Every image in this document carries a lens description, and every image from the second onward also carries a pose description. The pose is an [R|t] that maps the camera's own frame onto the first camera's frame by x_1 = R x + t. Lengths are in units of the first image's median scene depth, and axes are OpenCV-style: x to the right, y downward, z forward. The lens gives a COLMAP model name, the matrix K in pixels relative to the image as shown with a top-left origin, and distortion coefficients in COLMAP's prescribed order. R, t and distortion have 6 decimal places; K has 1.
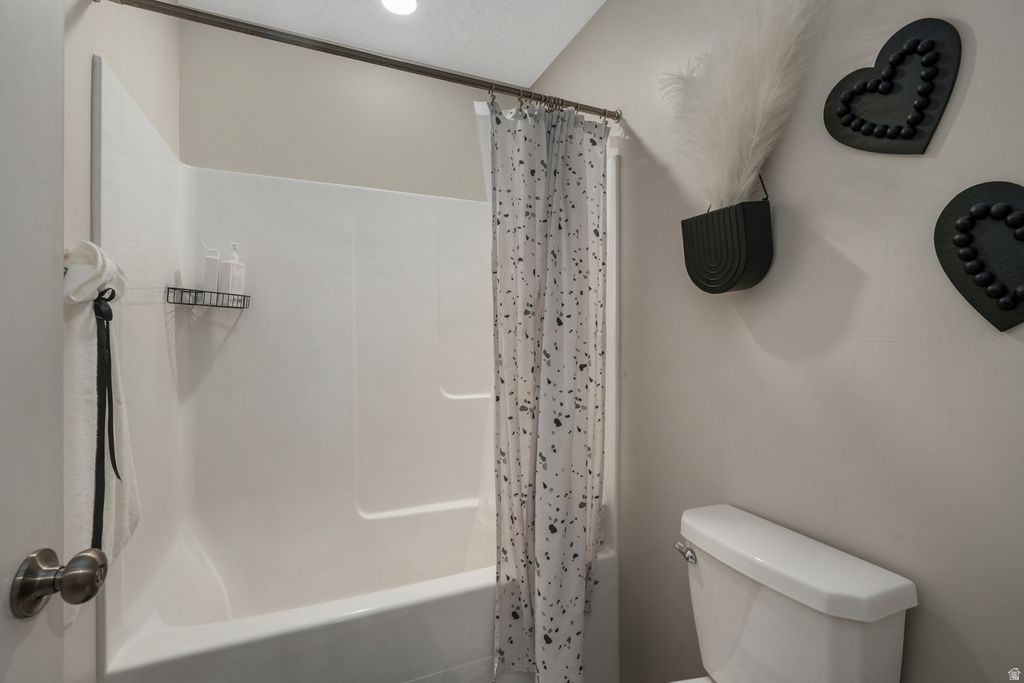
lens RADIAL K [[452.2, 0, 513.2], [0, 452.2, 343.3], [0, 0, 1]] dist [-0.005524, 0.000229]
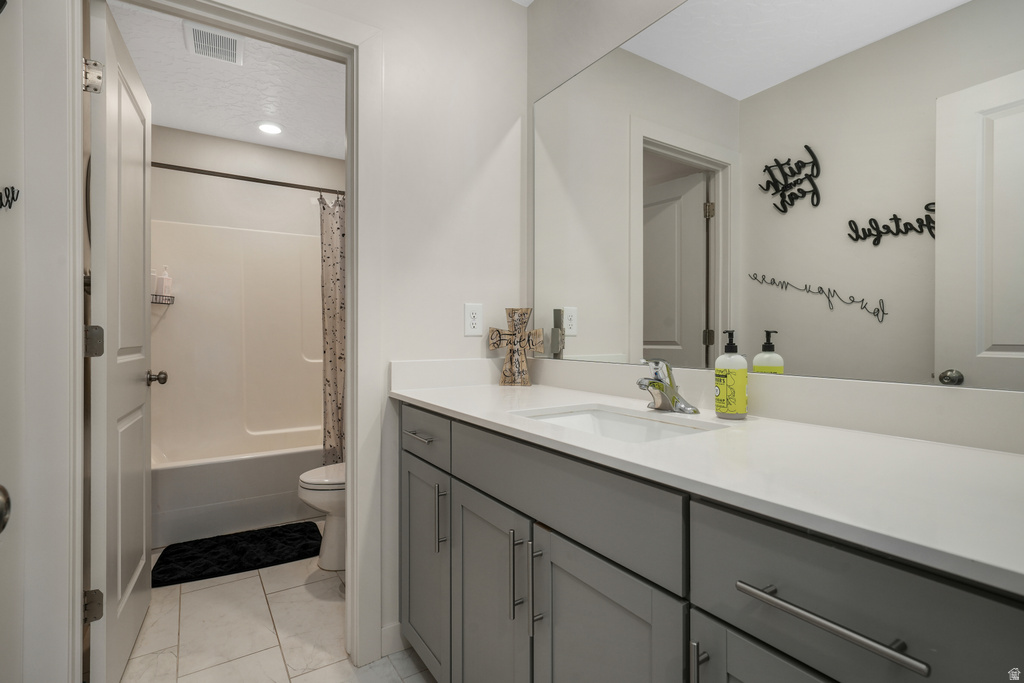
lens RADIAL K [[476.5, 0, 513.8], [0, 476.5, 337.9], [0, 0, 1]] dist [0.006423, 0.000138]
pose [[0.984025, -0.006688, 0.177906, 0.395223], [0.008604, 0.999913, -0.009998, 0.088535], [-0.177824, 0.011369, 0.983997, -1.133717]]
